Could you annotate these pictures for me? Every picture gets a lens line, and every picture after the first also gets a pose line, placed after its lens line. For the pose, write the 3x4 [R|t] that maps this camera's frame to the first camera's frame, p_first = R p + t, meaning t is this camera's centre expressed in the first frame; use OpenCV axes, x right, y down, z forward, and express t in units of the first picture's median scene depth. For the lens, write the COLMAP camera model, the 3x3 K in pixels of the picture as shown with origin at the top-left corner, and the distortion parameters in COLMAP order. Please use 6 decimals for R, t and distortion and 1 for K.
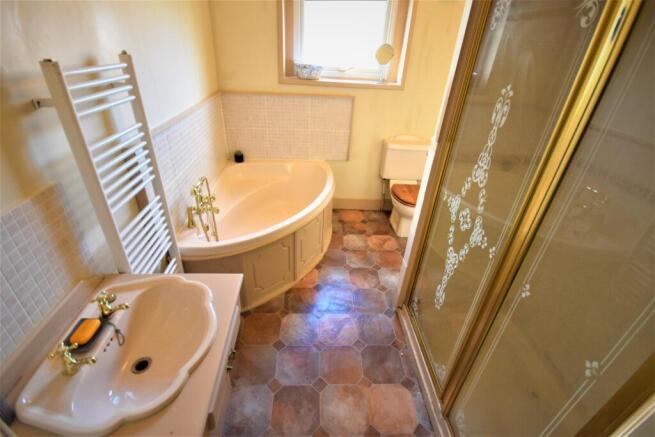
lens RADIAL K [[302.5, 0, 328.2], [0, 302.5, 217.3], [0, 0, 1]] dist [0.003620, -0.000324]
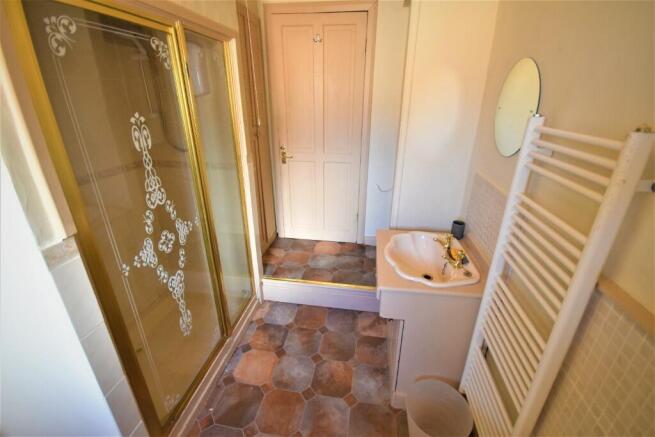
lens RADIAL K [[294.5, 0, 328.7], [0, 294.5, 219.6], [0, 0, 1]] dist [-0.001200, -0.000443]
pose [[-0.976574, -0.134348, 0.168089, -0.265901], [0.055723, 0.596612, 0.800593, -0.889722], [-0.207842, 0.791205, -0.575149, 1.549311]]
